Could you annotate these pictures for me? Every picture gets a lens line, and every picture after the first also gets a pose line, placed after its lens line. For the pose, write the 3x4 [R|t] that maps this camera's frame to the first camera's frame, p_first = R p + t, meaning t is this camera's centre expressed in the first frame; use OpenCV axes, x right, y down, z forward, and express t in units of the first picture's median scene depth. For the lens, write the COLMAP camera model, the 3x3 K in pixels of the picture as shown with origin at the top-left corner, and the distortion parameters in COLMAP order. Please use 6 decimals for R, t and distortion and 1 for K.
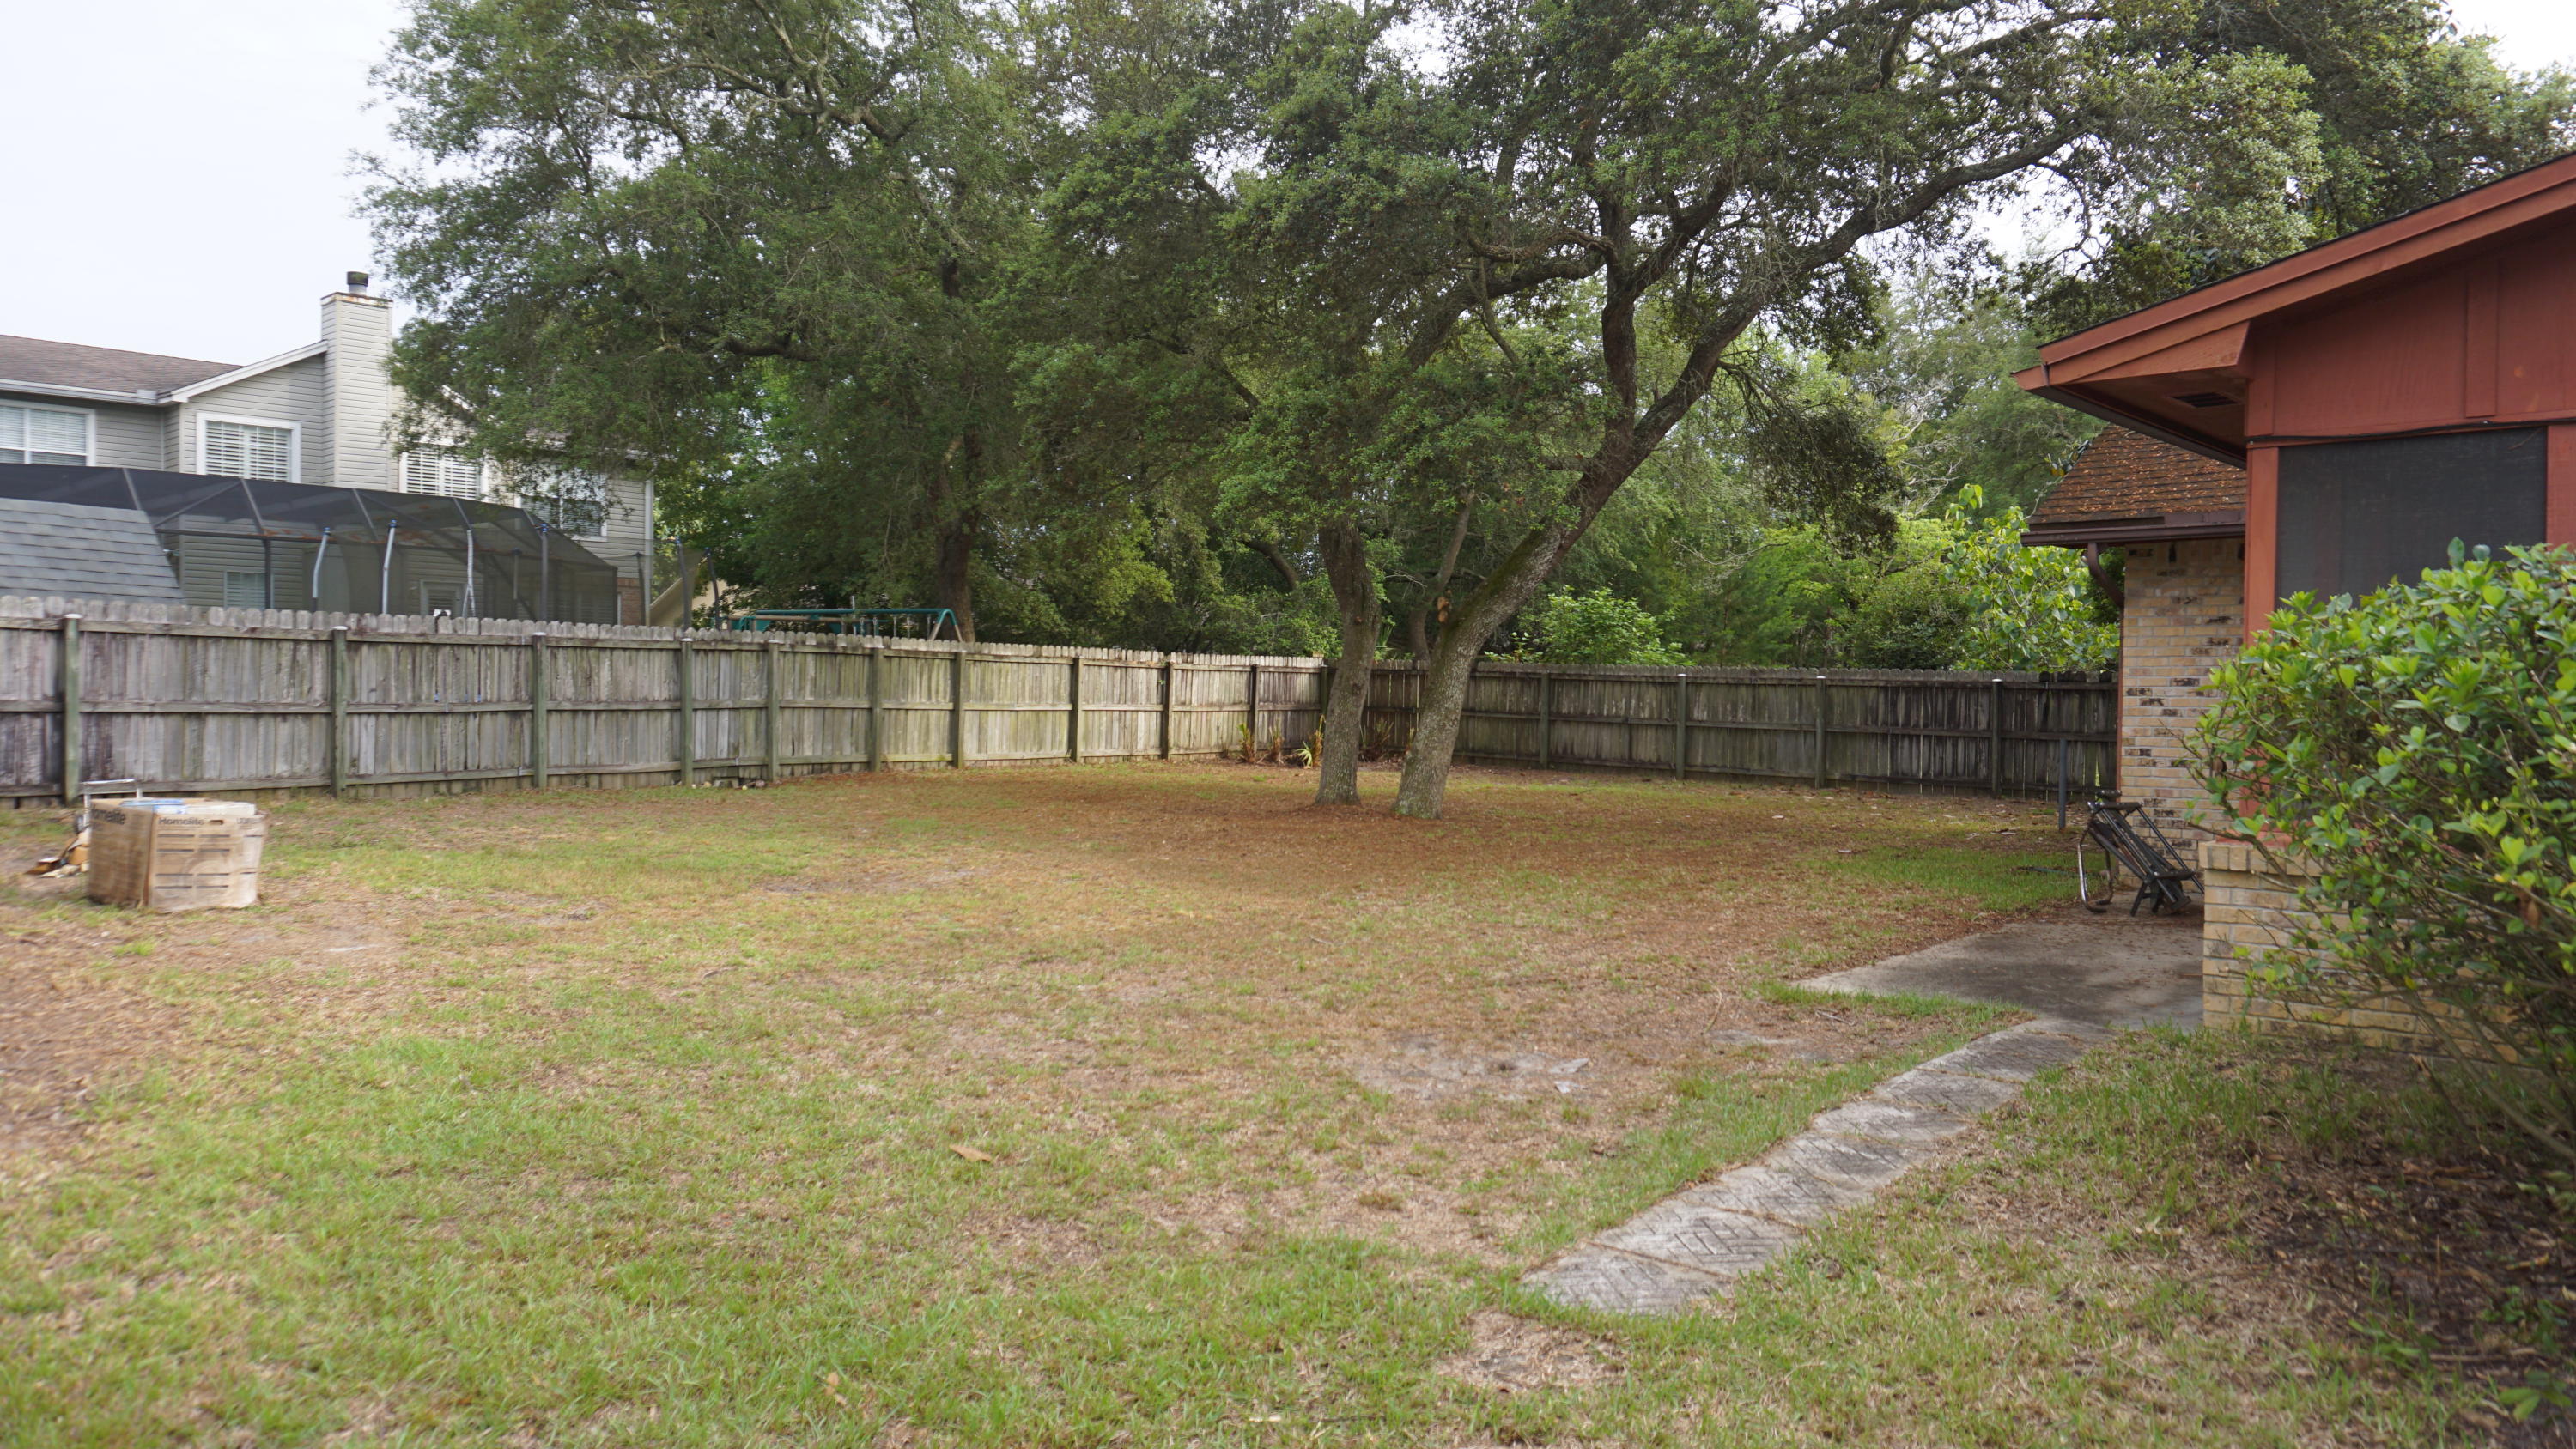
lens RADIAL K [[1759.5, 0, 1288.0], [0, 1759.5, 724.5], [0, 0, 1]] dist [-0.002503, -0.001417]
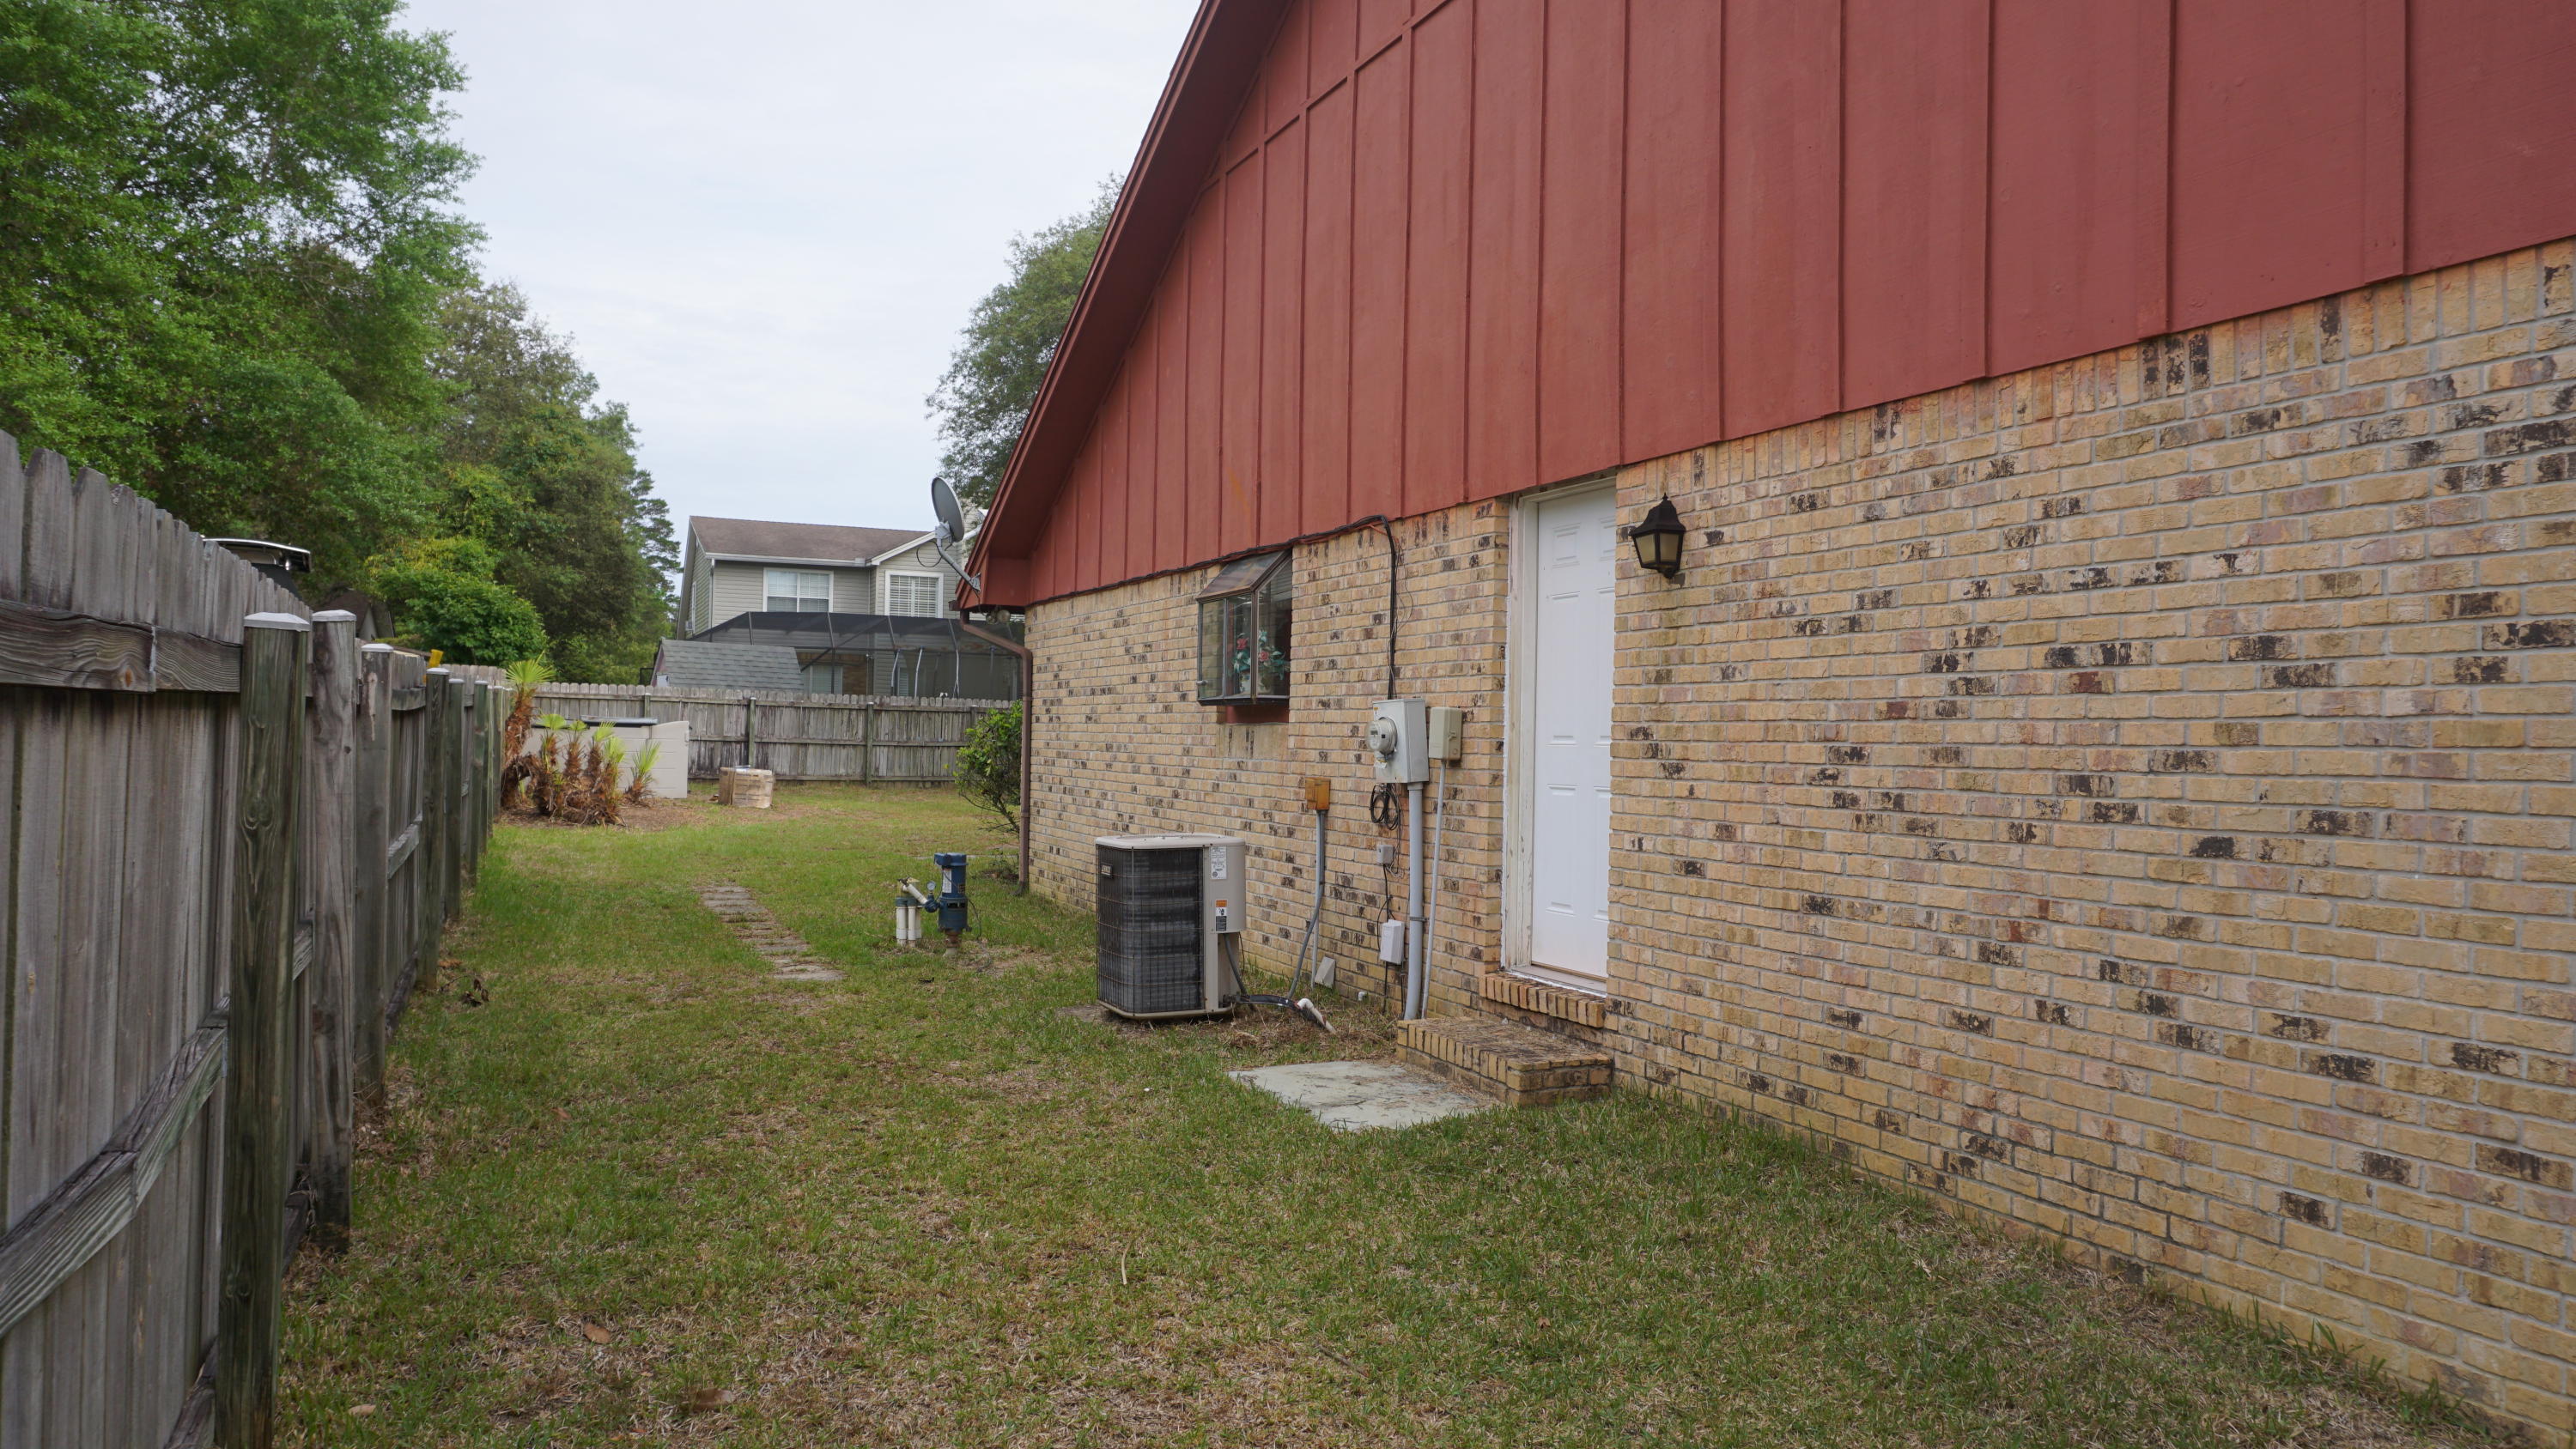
lens RADIAL K [[1698.1, 0, 1284.4], [0, 1698.1, 705.7], [0, 0, 1]] dist [-0.075348, 0.034627]
pose [[0.926282, 0.000136, -0.376832, 0.648075], [-0.019106, 0.998731, -0.046604, 0.030251], [0.376347, 0.050368, 0.925109, -0.636973]]
